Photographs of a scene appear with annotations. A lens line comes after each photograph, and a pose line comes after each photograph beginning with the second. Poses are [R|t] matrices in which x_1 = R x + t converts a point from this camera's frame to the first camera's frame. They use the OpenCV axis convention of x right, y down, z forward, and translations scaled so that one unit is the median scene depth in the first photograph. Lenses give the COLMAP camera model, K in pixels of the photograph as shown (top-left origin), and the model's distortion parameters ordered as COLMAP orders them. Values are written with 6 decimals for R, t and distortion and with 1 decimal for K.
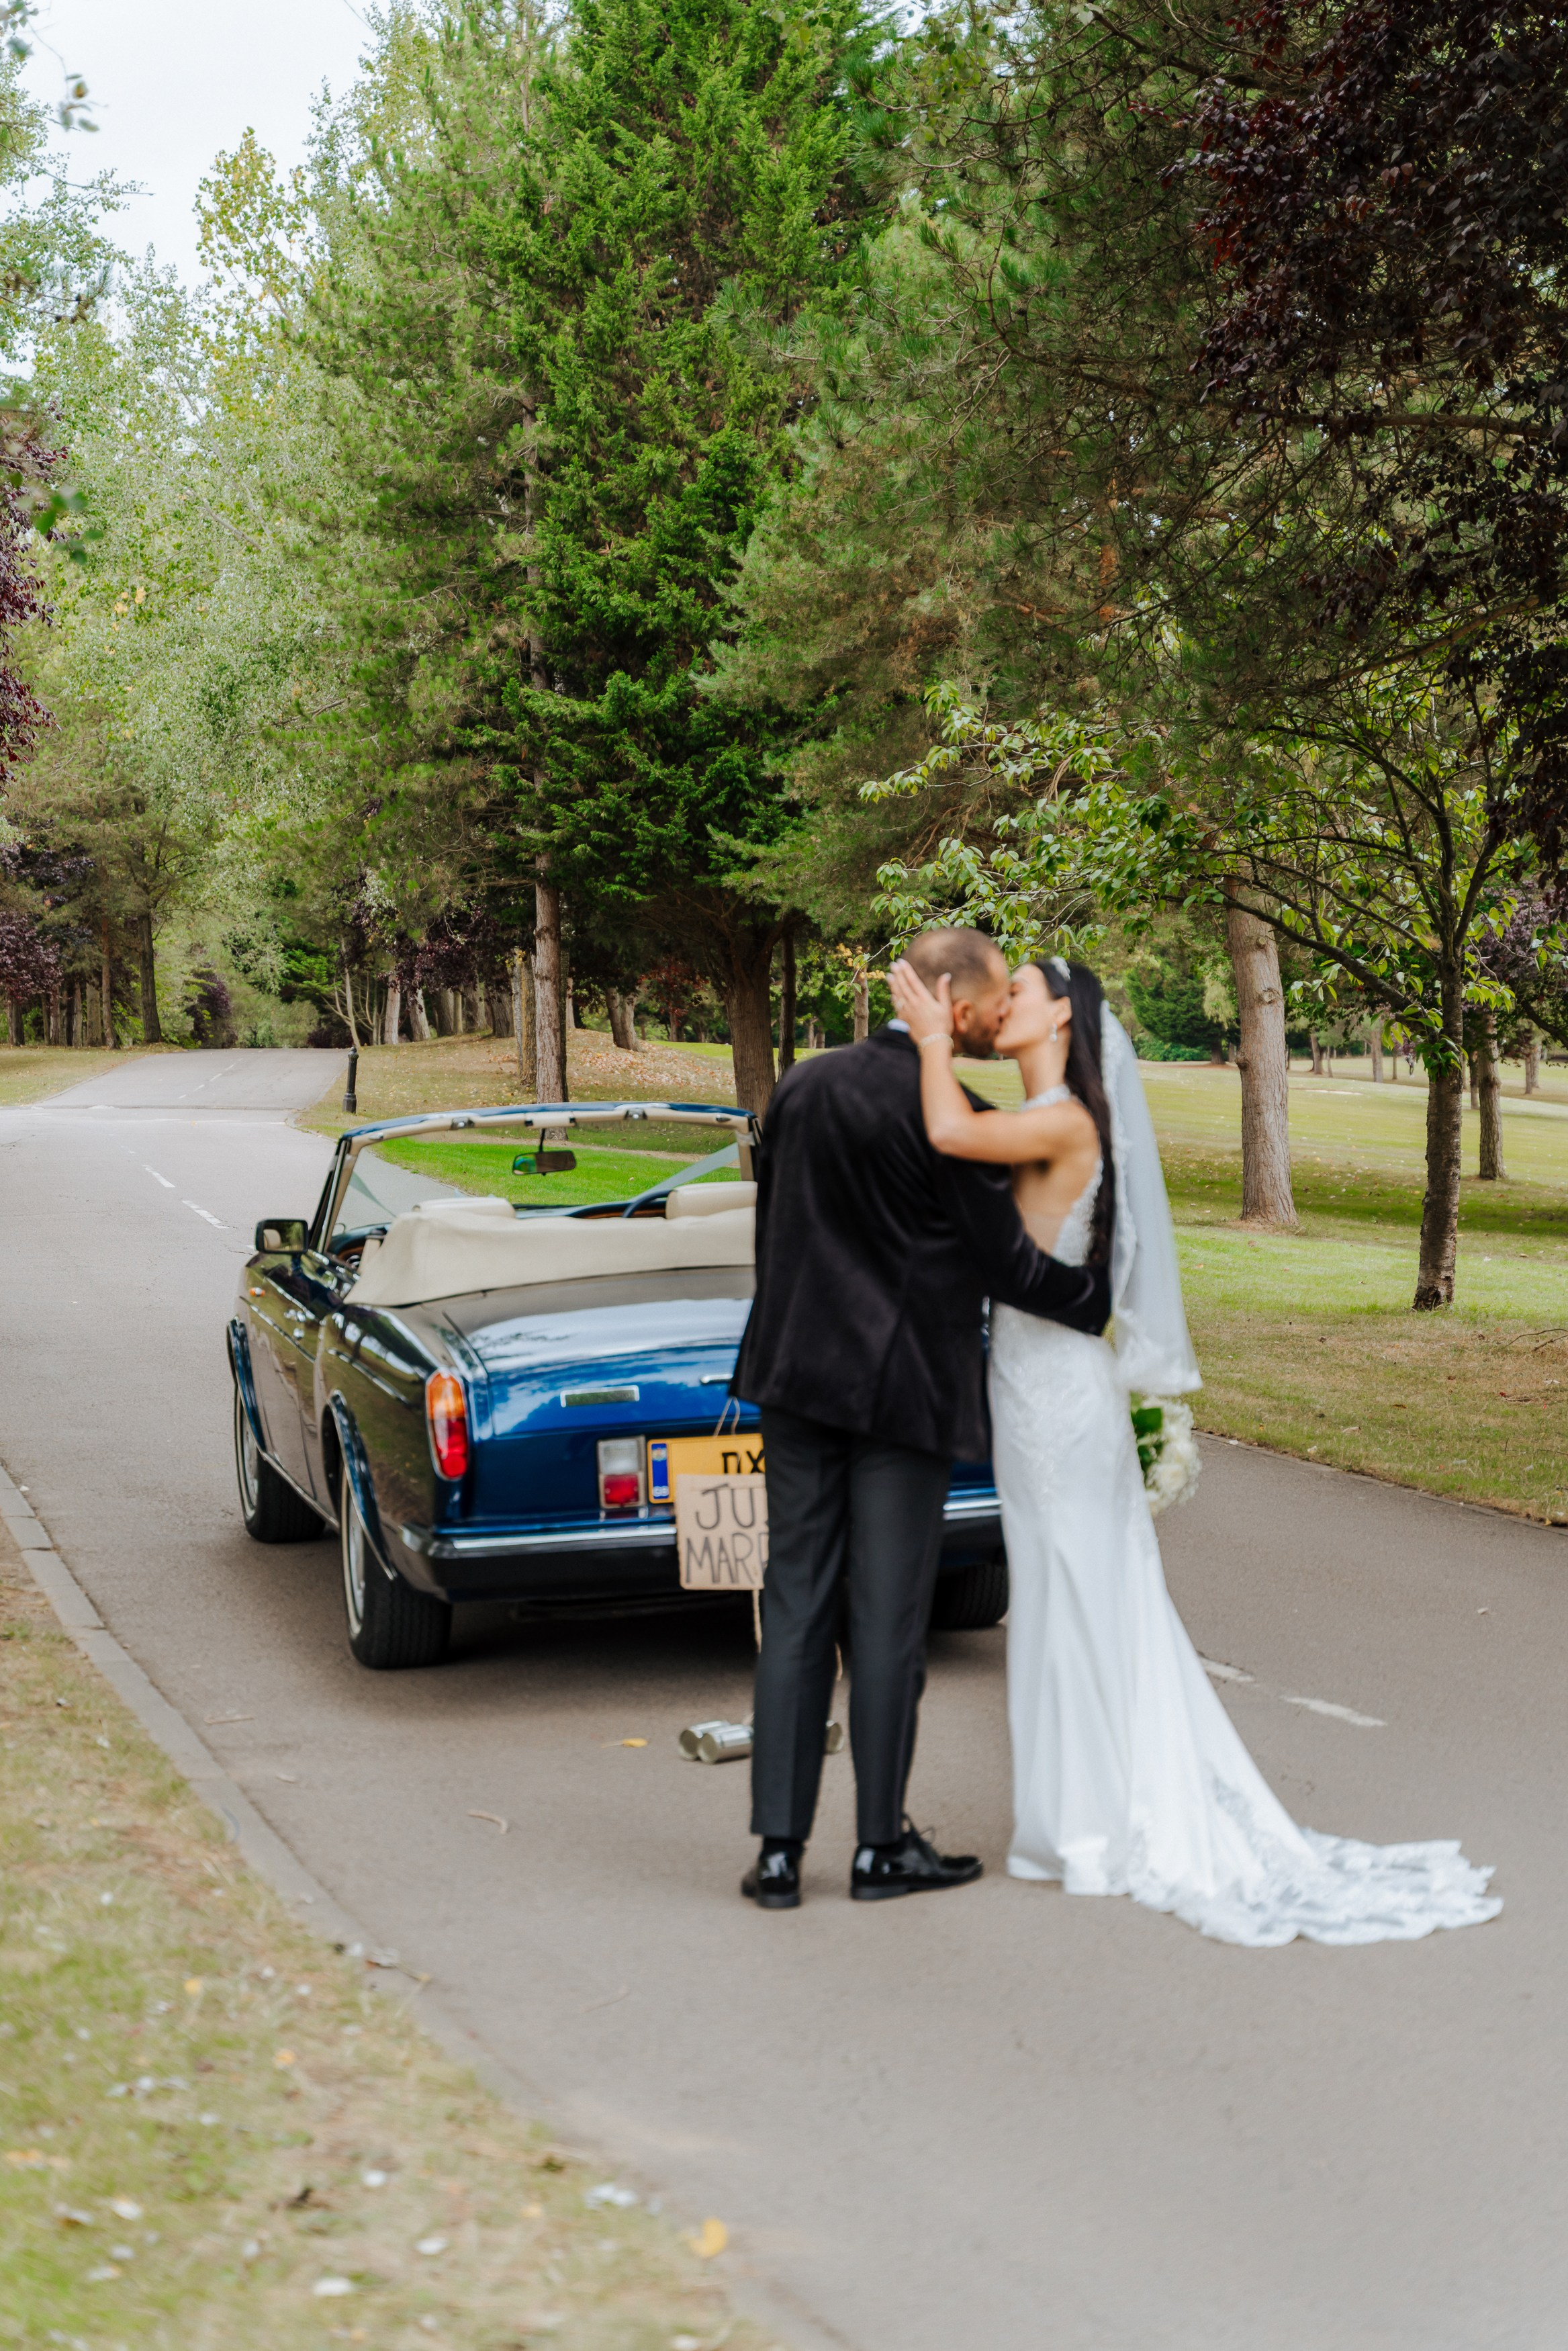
lens RADIAL K [[4219.9, 0, 779.6], [0, 4219.9, 1185.8], [0, 0, 1]] dist [-0.031019, 0.000000]
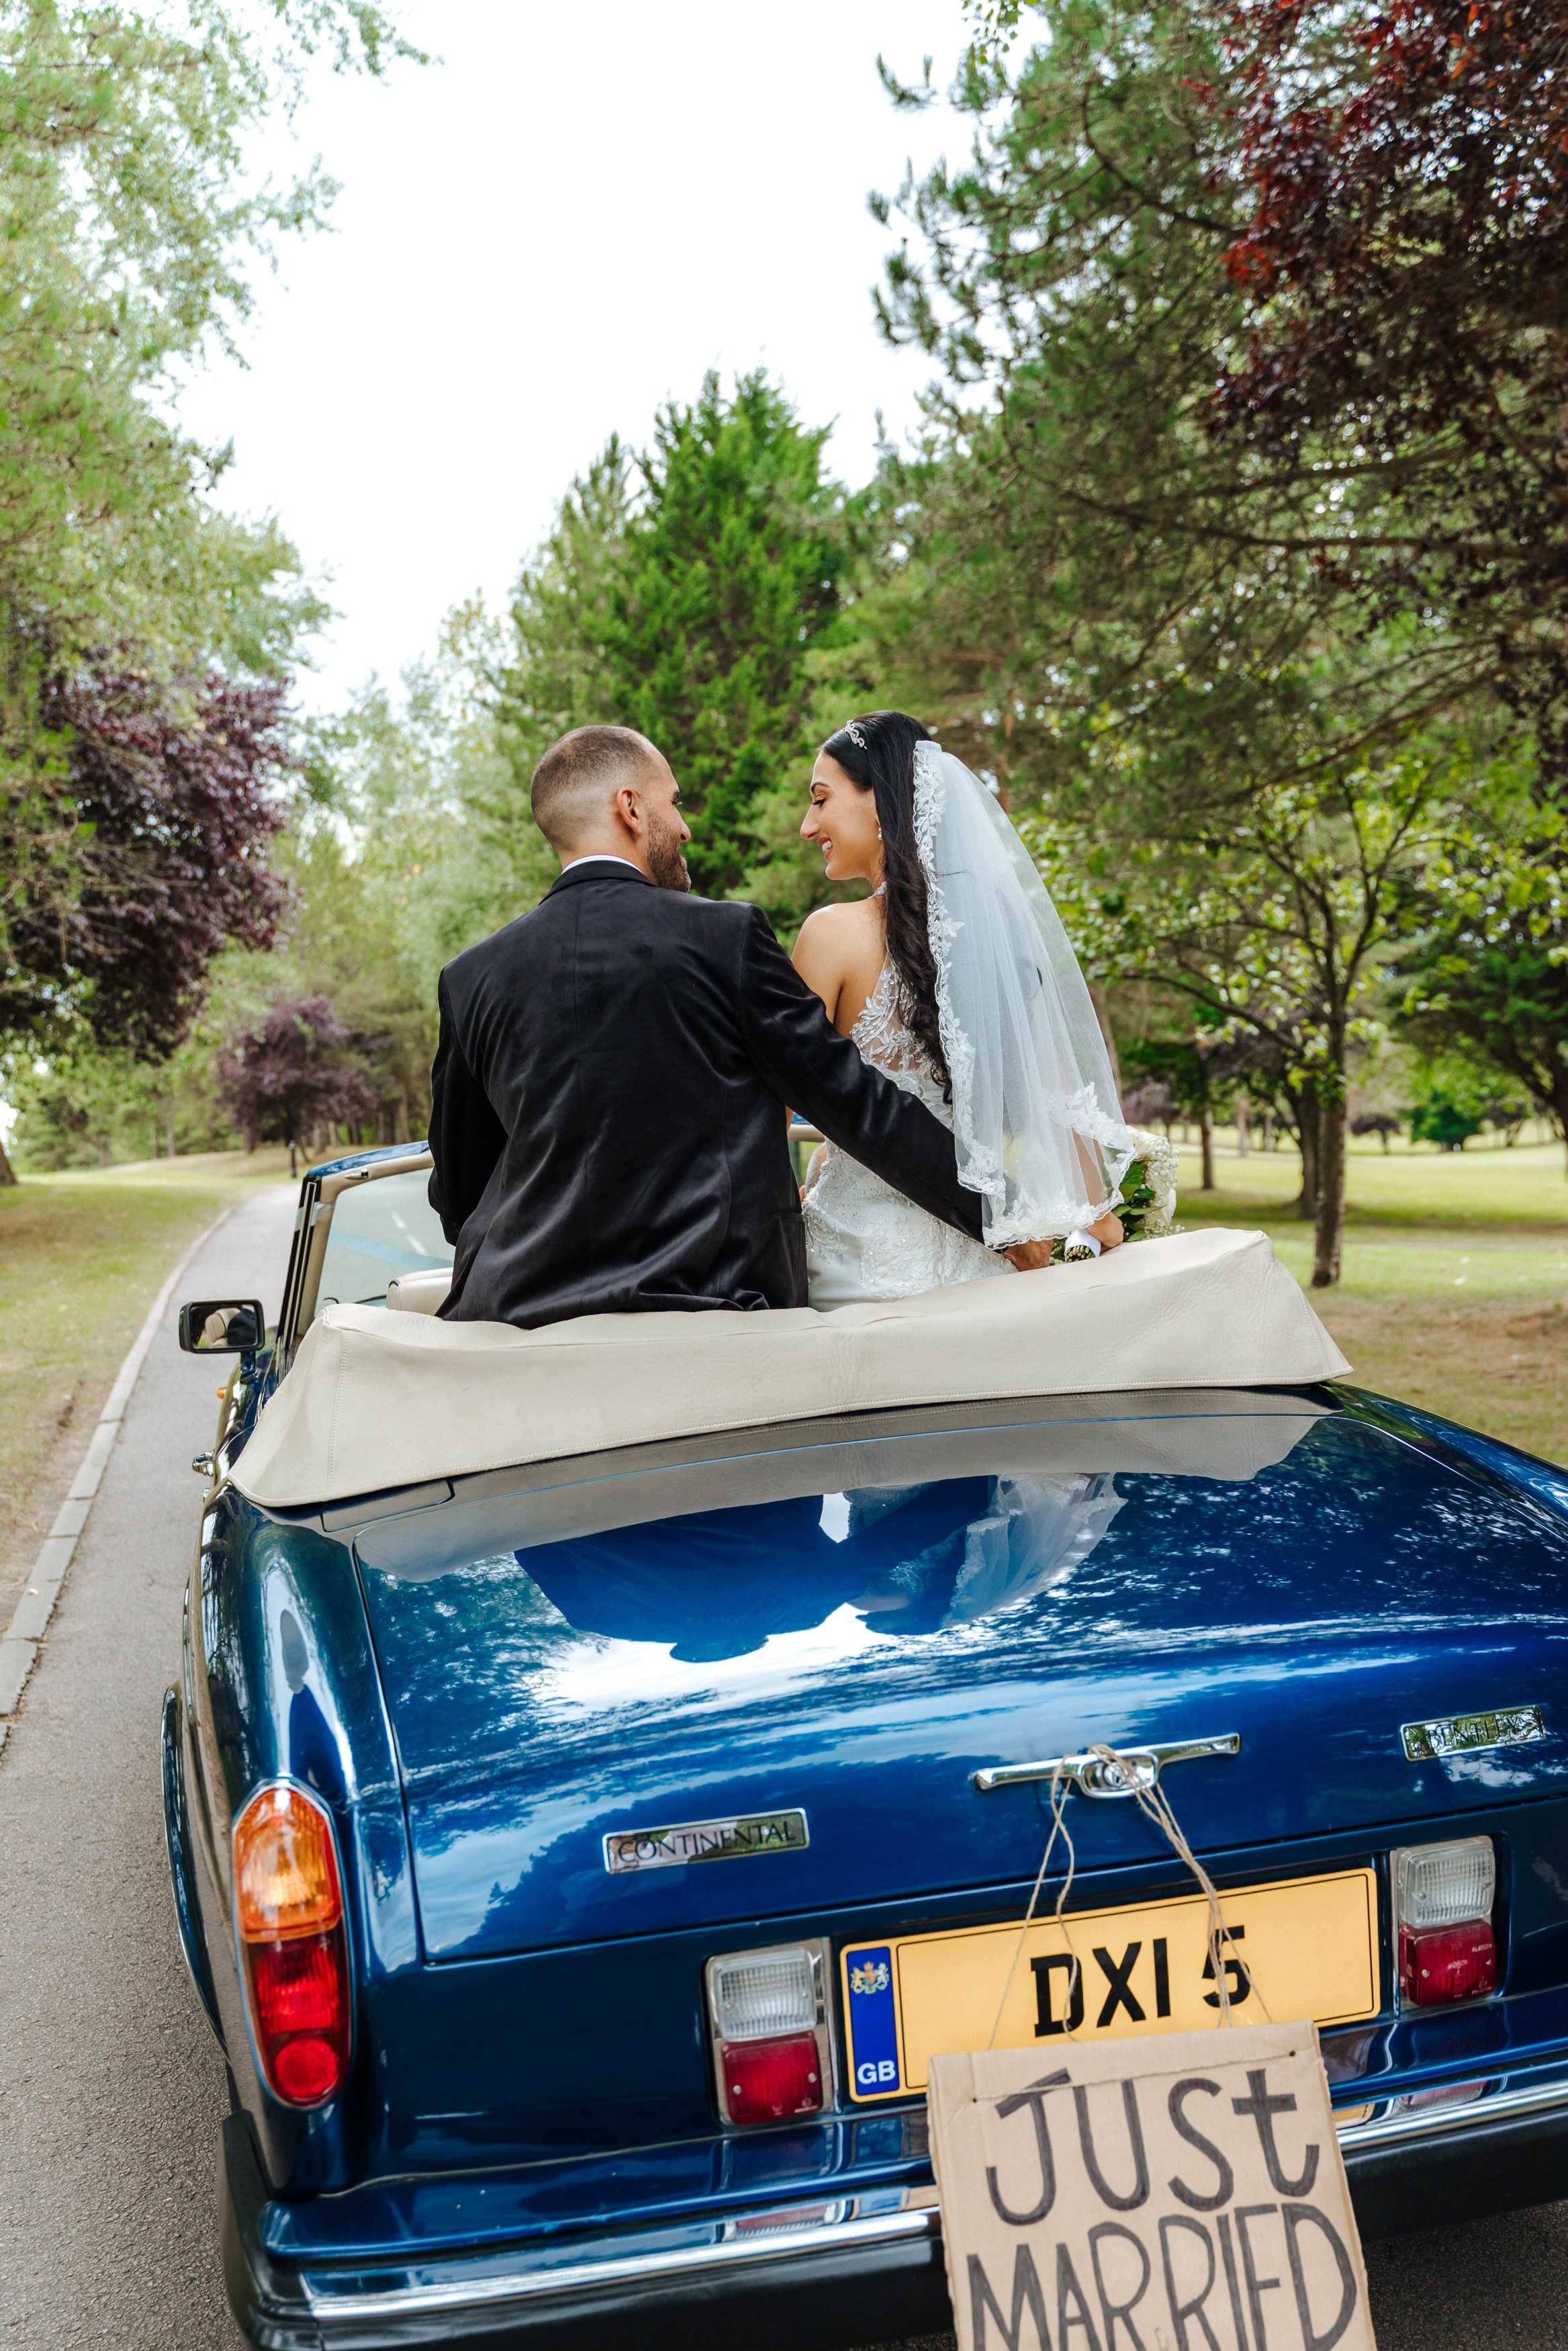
lens RADIAL K [[2096.7, 0, 786.2], [0, 2096.7, 1164.0], [0, 0, 1]] dist [0.012379, -0.002370]
pose [[0.999292, -0.037194, 0.005746, -0.009899], [0.037303, 0.999100, -0.020198, -0.001458], [-0.004989, 0.020398, 0.999779, 0.233973]]
